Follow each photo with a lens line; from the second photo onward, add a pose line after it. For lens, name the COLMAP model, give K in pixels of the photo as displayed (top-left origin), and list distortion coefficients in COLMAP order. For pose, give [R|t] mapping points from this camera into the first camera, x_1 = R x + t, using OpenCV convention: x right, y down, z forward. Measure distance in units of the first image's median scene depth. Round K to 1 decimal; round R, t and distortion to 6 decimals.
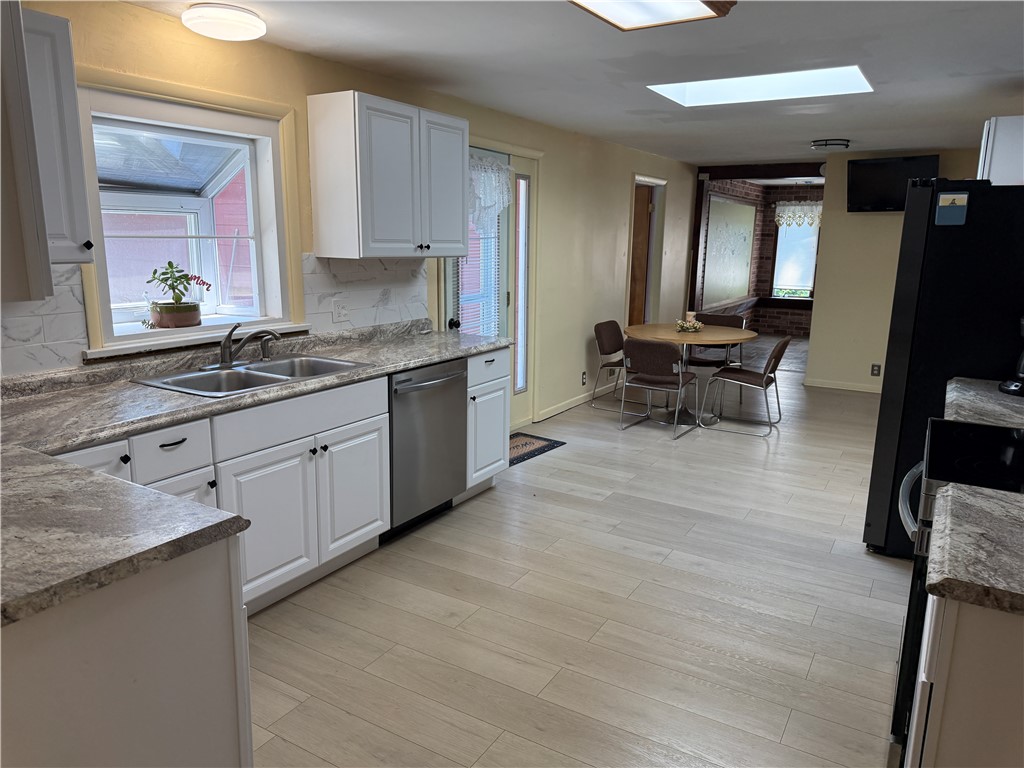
lens RADIAL K [[722.8, 0, 512.0], [0, 722.8, 384.0], [0, 0, 1]] dist [0.140674, -0.171715]
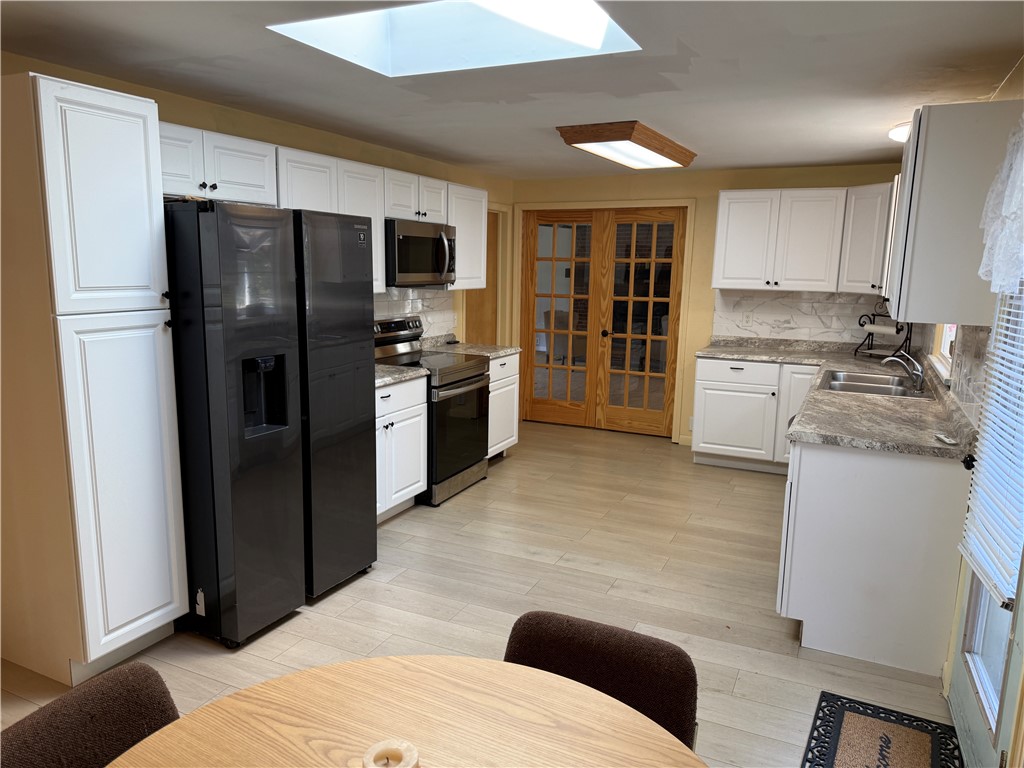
lens RADIAL K [[719.3, 0, 512.0], [0, 719.3, 384.0], [0, 0, 1]] dist [0.084848, -0.106095]
pose [[-0.994827, -0.017596, -0.100044, 0.280109], [-0.052703, 0.931362, 0.360260, -0.285707], [0.086838, 0.363669, -0.927472, 1.343971]]
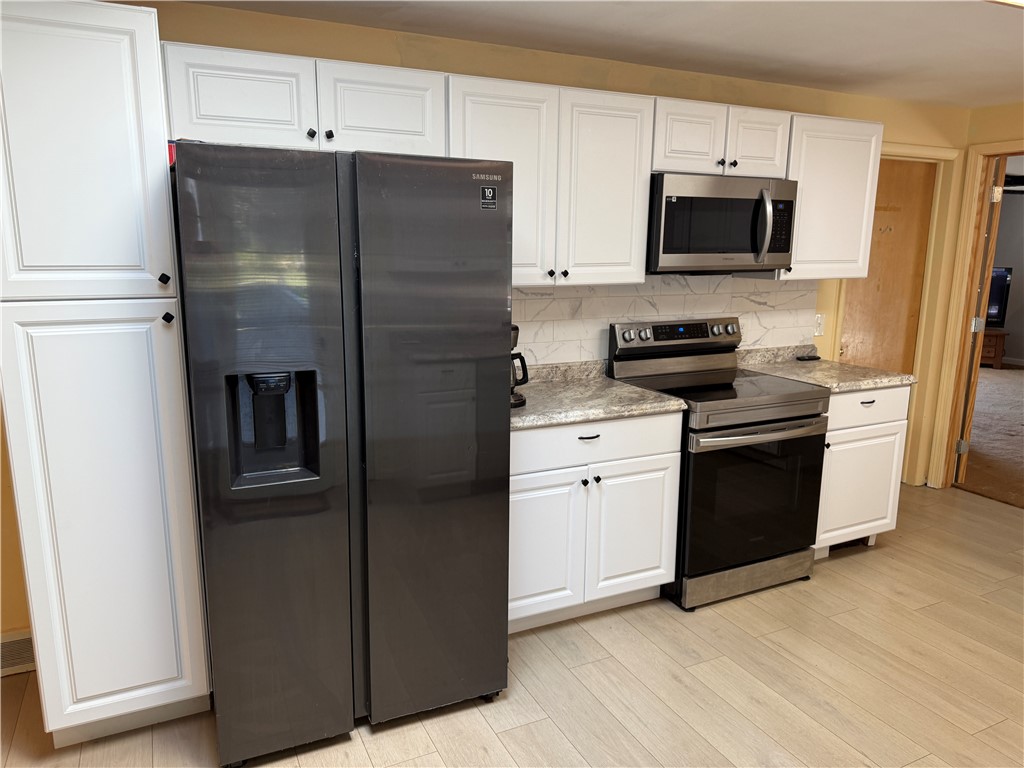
lens RADIAL K [[734.7, 0, 512.0], [0, 734.7, 384.0], [0, 0, 1]] dist [0.083831, -0.107445]
pose [[-0.840388, -0.126106, 0.527110, 0.100617], [0.087190, 0.928432, 0.361127, -0.215365], [-0.534926, 0.349445, -0.769248, 1.026528]]
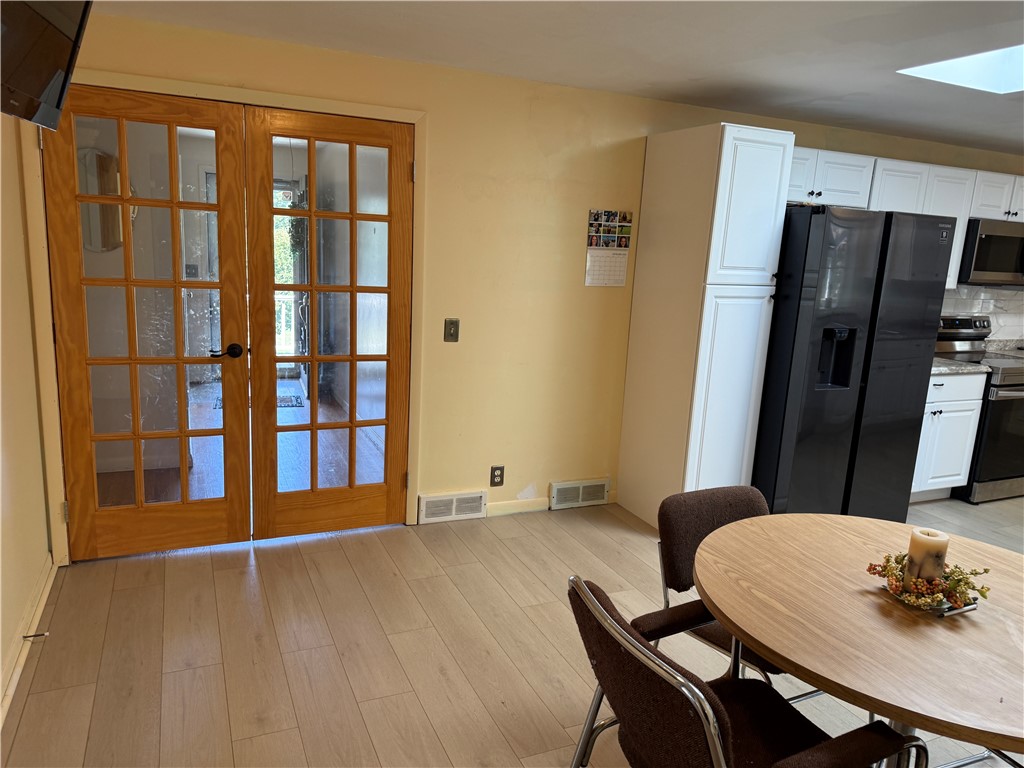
lens RADIAL K [[723.5, 0, 512.0], [0, 723.5, 384.0], [0, 0, 1]] dist [0.004249, 0.002028]
pose [[-0.815000, -0.171430, 0.553522, 0.276298], [0.050696, 0.930479, 0.362821, -0.314980], [-0.577239, 0.323760, -0.749649, 1.531159]]
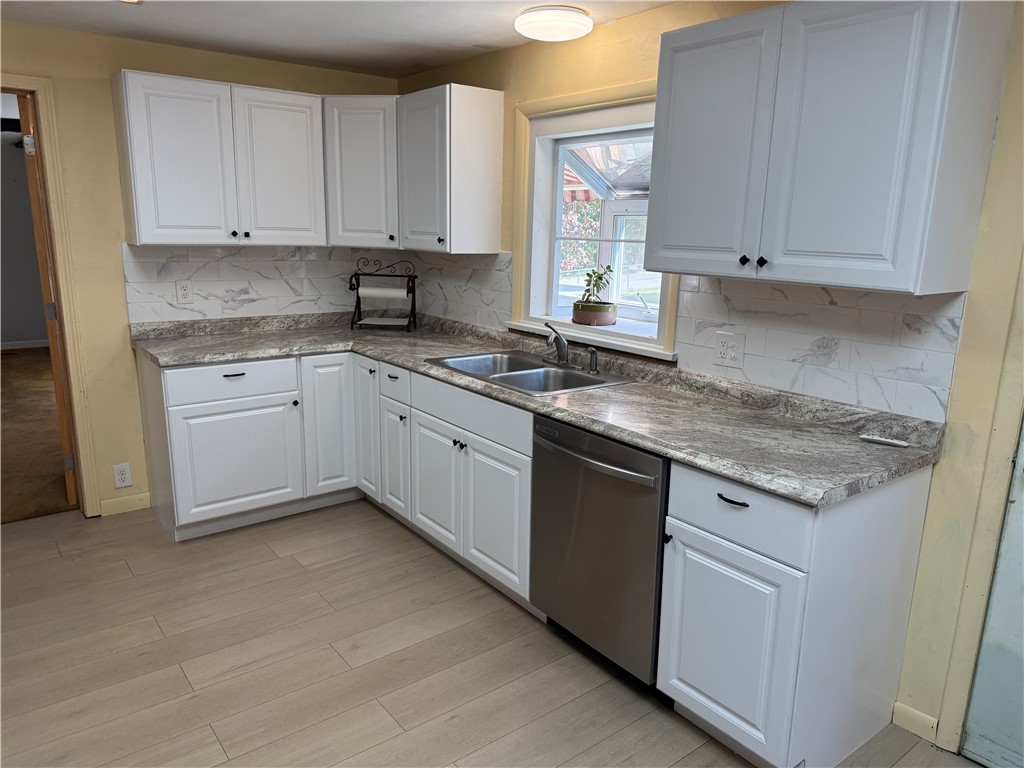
lens RADIAL K [[719.3, 0, 512.0], [0, 719.3, 384.0], [0, 0, 1]] dist [0.084848, -0.106095]
pose [[-0.366158, 0.178757, -0.913222, 0.359910], [-0.215266, 0.938485, 0.270013, -0.162469], [0.905312, 0.295453, -0.305153, 0.794694]]
